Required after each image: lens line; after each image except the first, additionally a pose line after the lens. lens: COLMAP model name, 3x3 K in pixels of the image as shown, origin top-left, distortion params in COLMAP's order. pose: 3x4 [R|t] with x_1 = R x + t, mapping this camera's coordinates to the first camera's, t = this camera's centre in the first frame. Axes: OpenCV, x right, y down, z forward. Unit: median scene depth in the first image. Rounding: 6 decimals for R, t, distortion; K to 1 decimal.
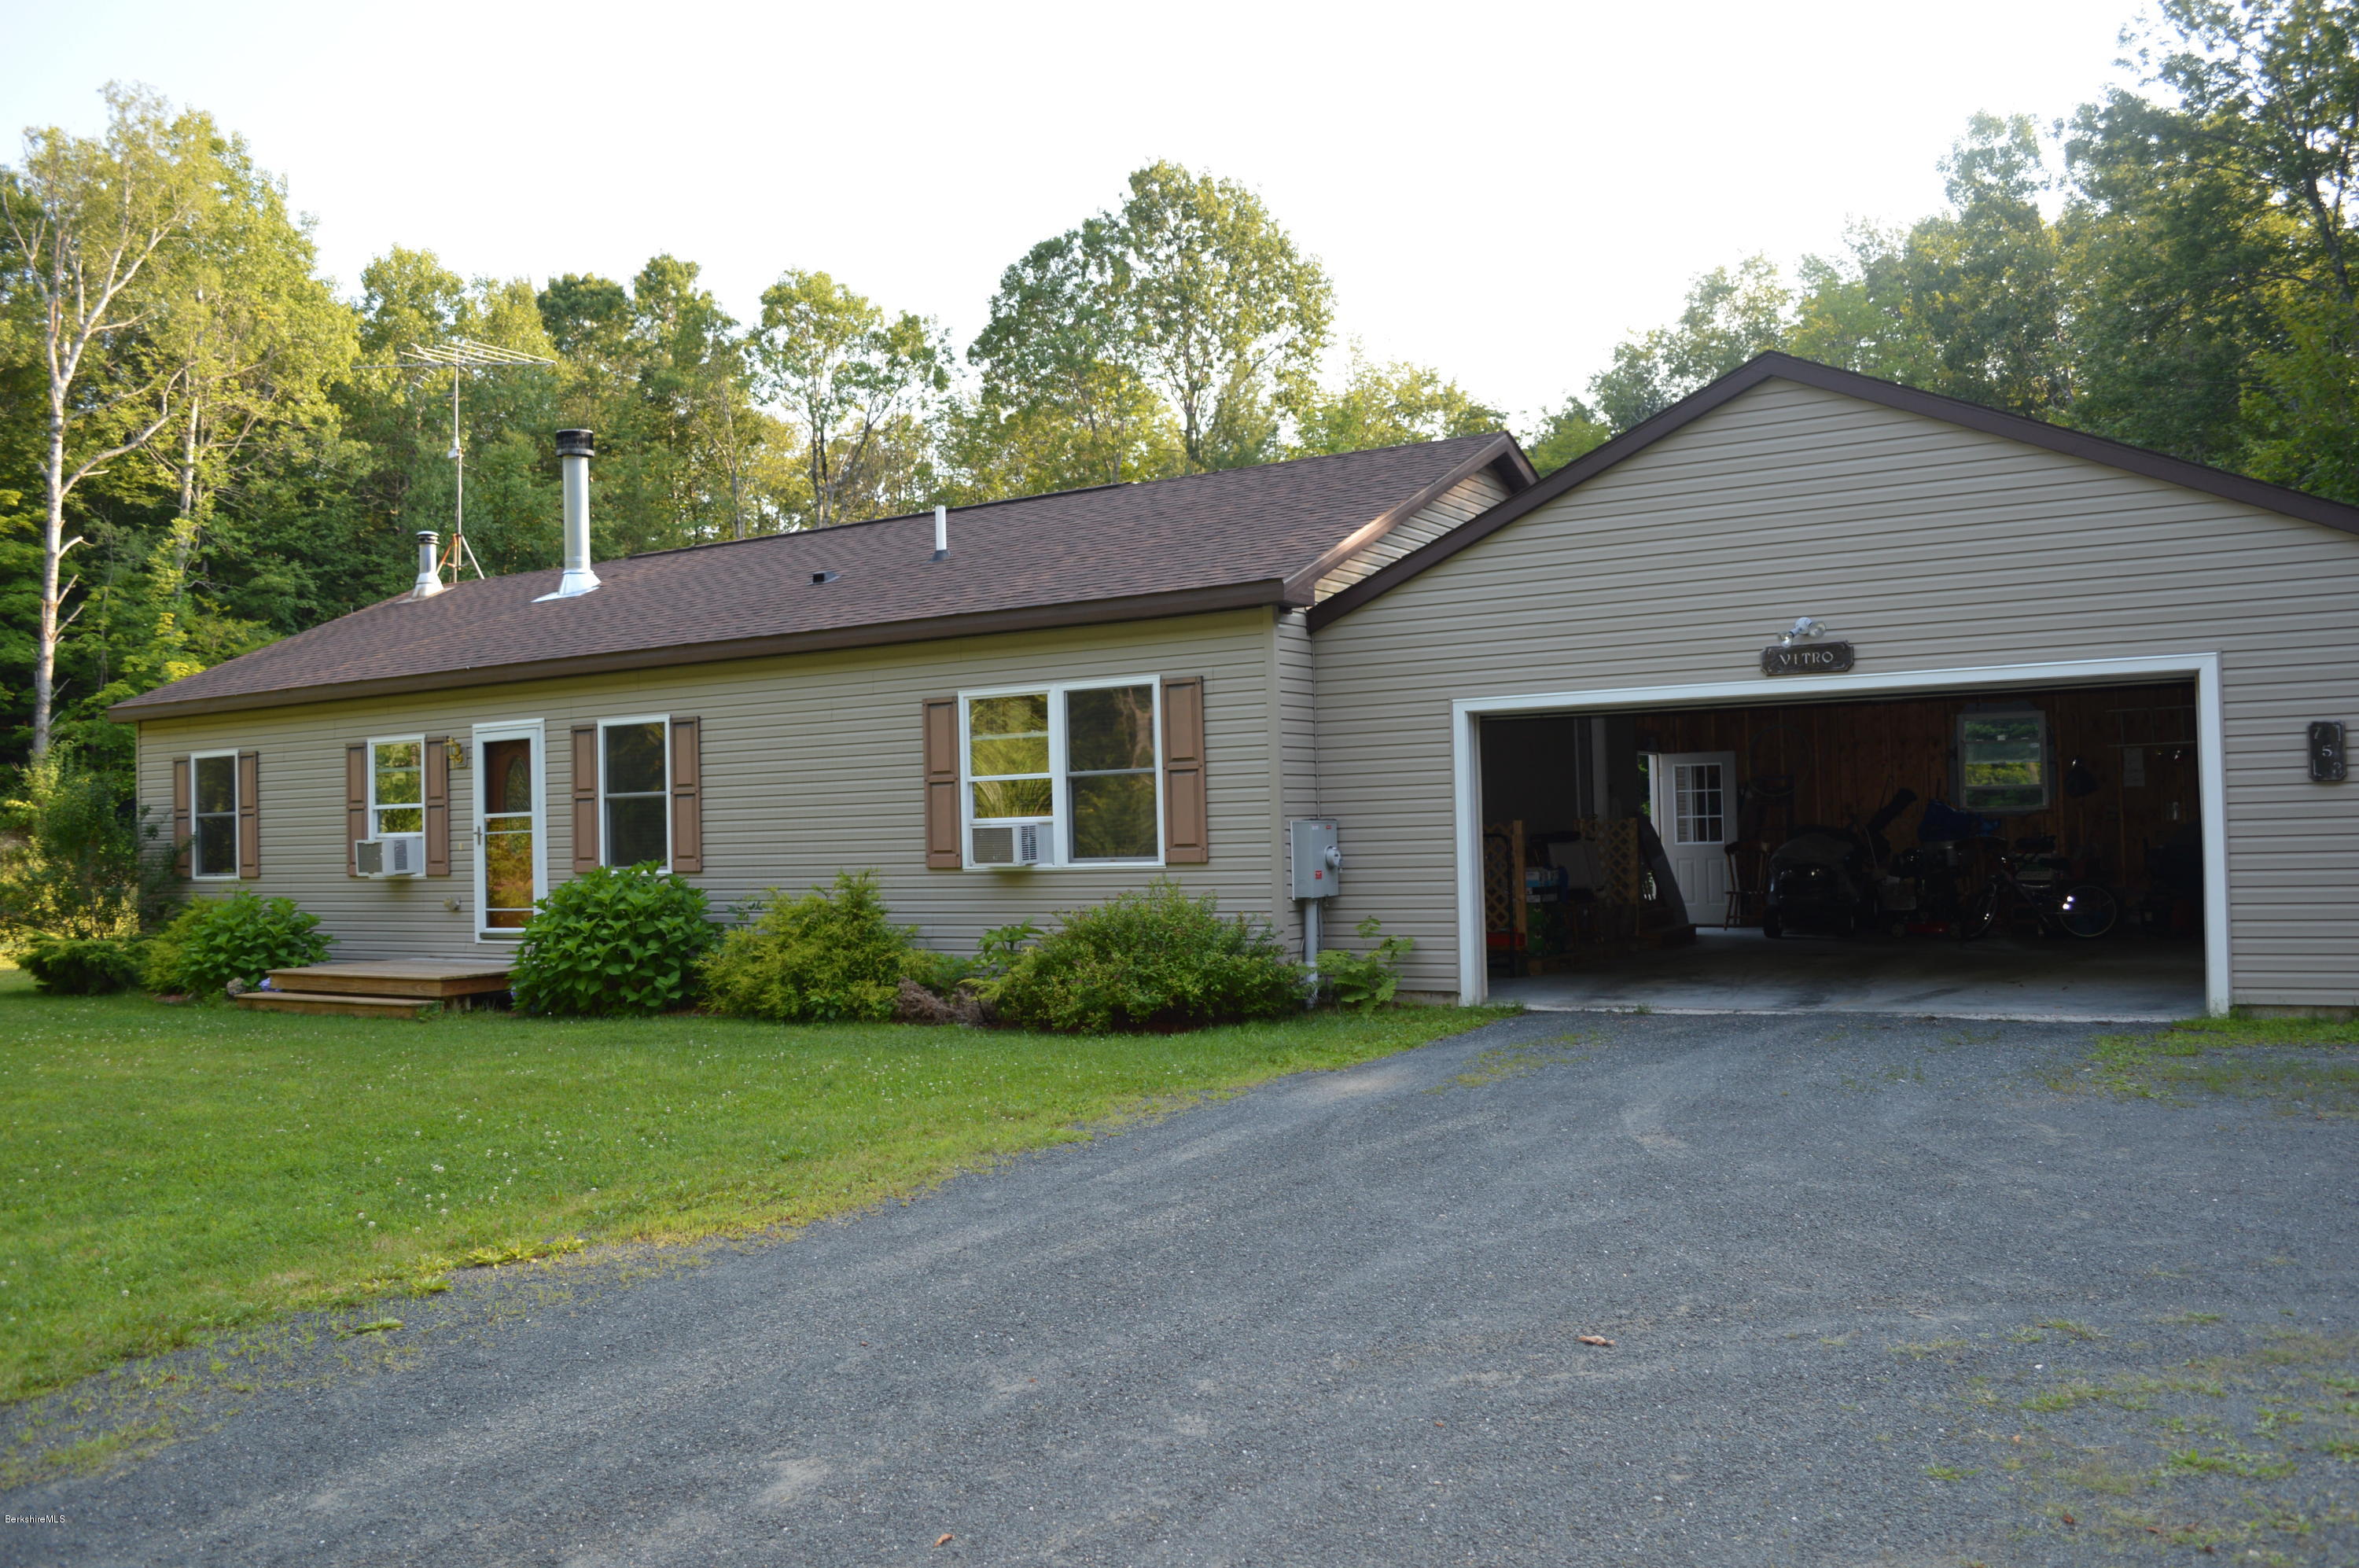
lens RADIAL K [[1867.2, 0, 1170.7], [0, 1867.2, 773.7], [0, 0, 1]] dist [-0.084768, 0.015347]
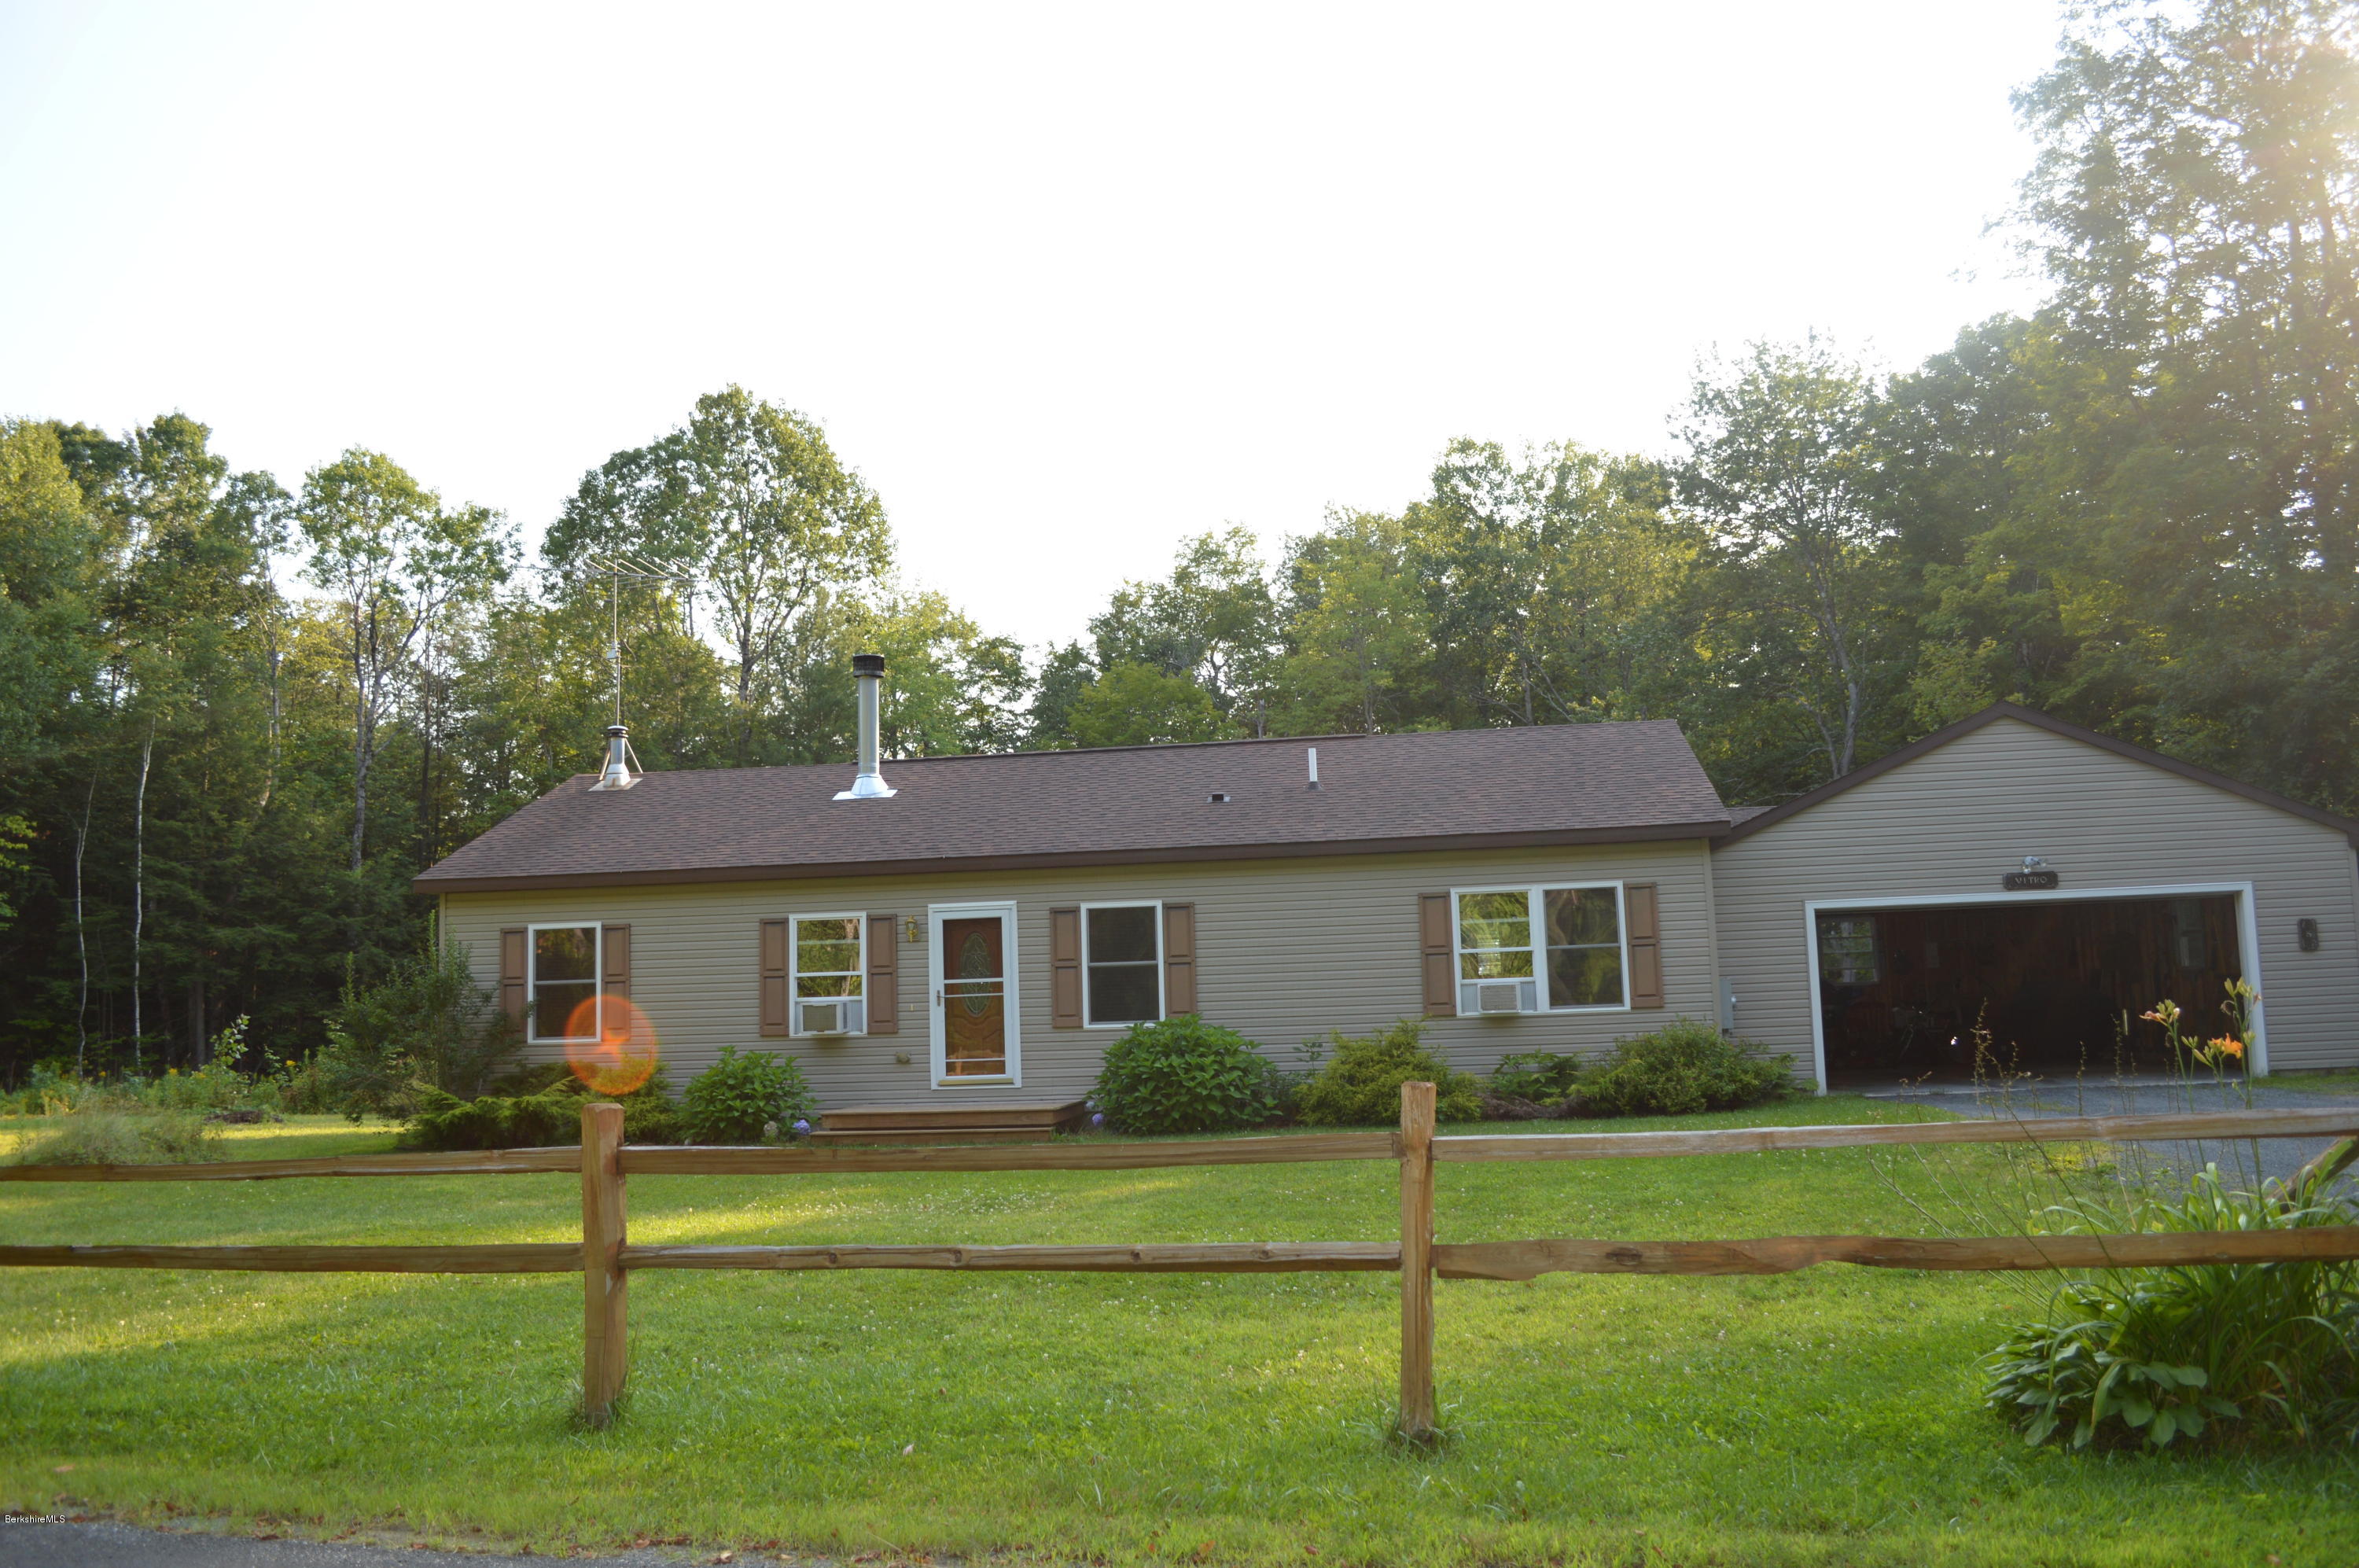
lens RADIAL K [[1867.2, 0, 1178.3], [0, 1867.2, 771.4], [0, 0, 1]] dist [-0.084768, 0.015347]
pose [[0.918680, 0.050243, 0.391794, -0.706008], [-0.005590, 0.993432, -0.114287, 0.024440], [-0.394963, 0.102803, 0.912927, -0.170811]]
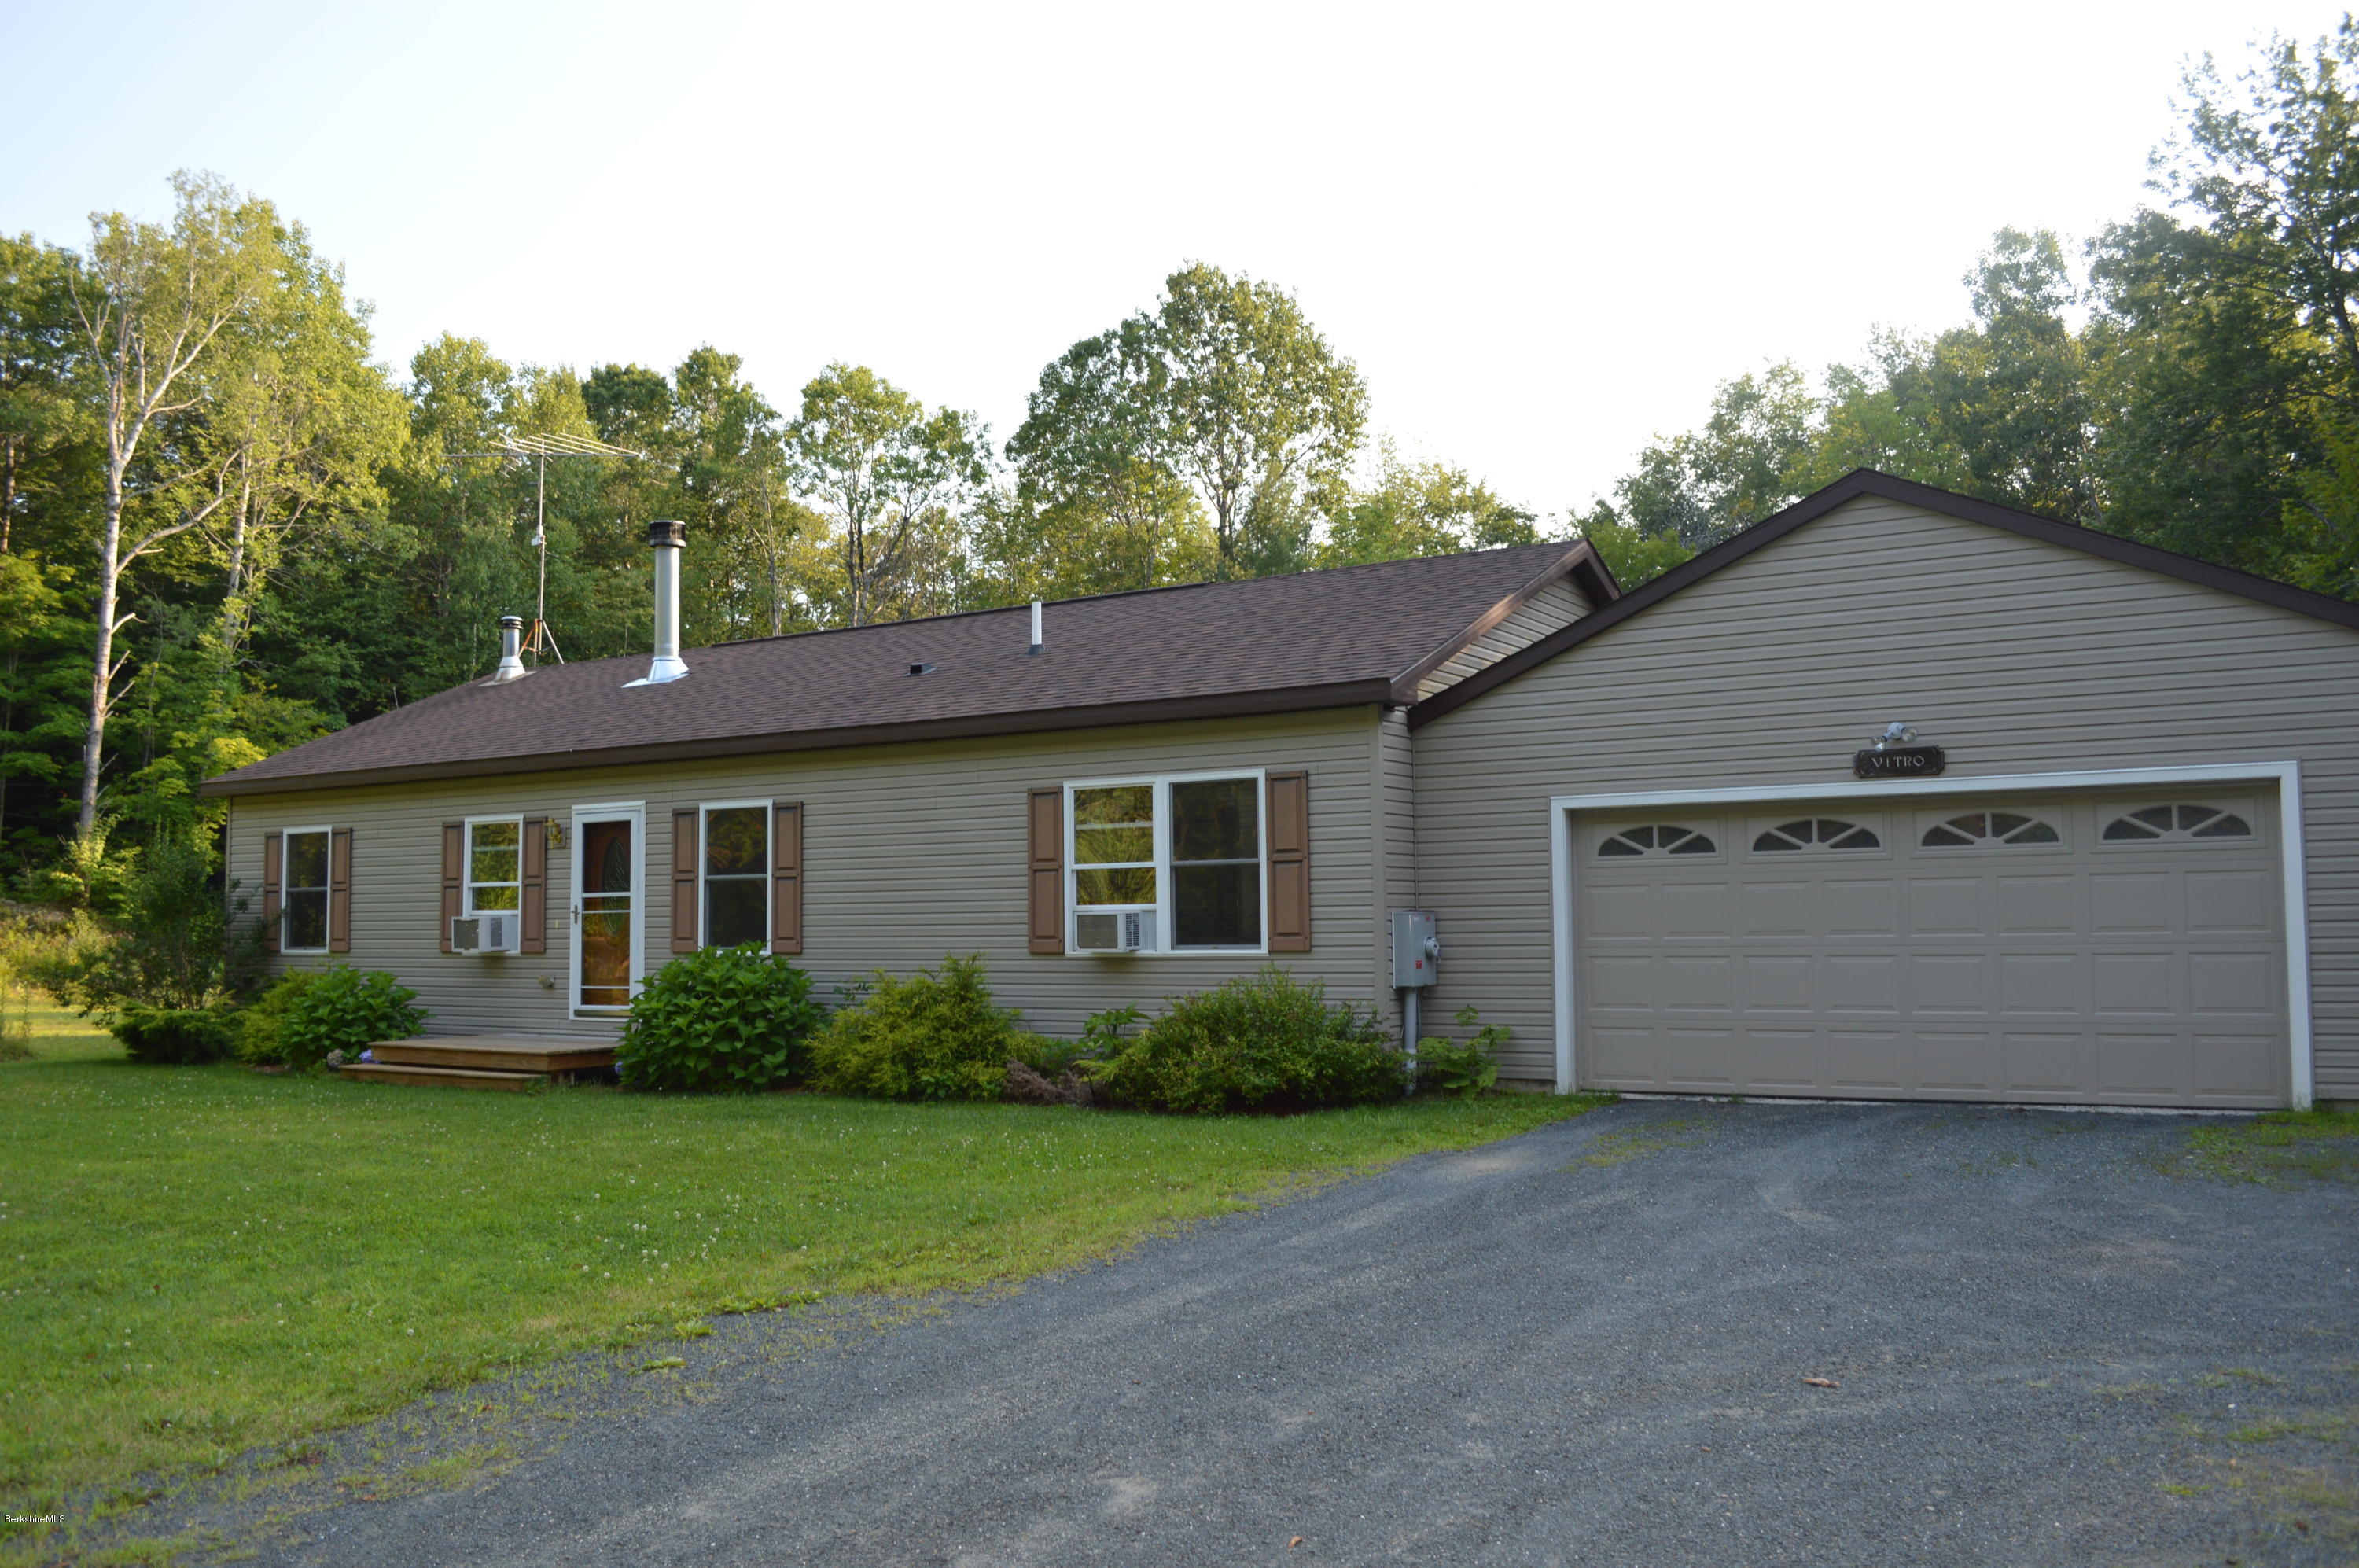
lens RADIAL K [[1867.2, 0, 1174.5], [0, 1867.2, 779.5], [0, 0, 1]] dist [-0.084768, 0.015347]
pose [[0.999870, 0.015572, -0.004232, -0.039765], [-0.015754, 0.998762, -0.047183, 0.002003], [0.003492, 0.047244, 0.998877, -0.026589]]
